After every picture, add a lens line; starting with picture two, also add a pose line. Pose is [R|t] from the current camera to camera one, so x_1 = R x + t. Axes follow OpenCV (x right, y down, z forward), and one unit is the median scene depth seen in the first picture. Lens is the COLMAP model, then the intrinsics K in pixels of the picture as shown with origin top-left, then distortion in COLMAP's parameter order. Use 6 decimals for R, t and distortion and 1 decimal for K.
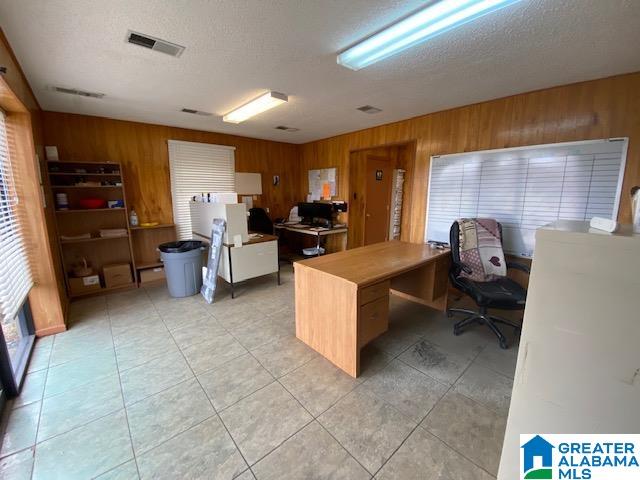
lens RADIAL K [[257.9, 0, 318.2], [0, 257.9, 238.5], [0, 0, 1]] dist [0.016207, -0.021580]
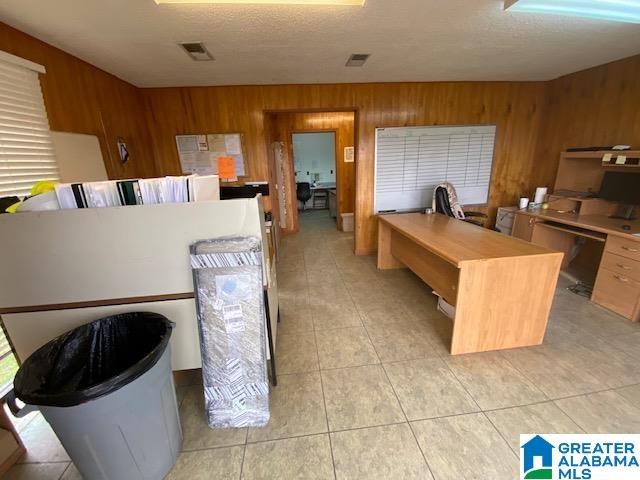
lens RADIAL K [[257.9, 0, 318.2], [0, 257.9, 238.5], [0, 0, 1]] dist [0.016207, -0.021580]
pose [[0.577184, -0.246364, 0.778565, -0.433322], [0.182690, 0.968197, 0.170934, -0.083971], [-0.795917, 0.043576, 0.603836, 0.436564]]
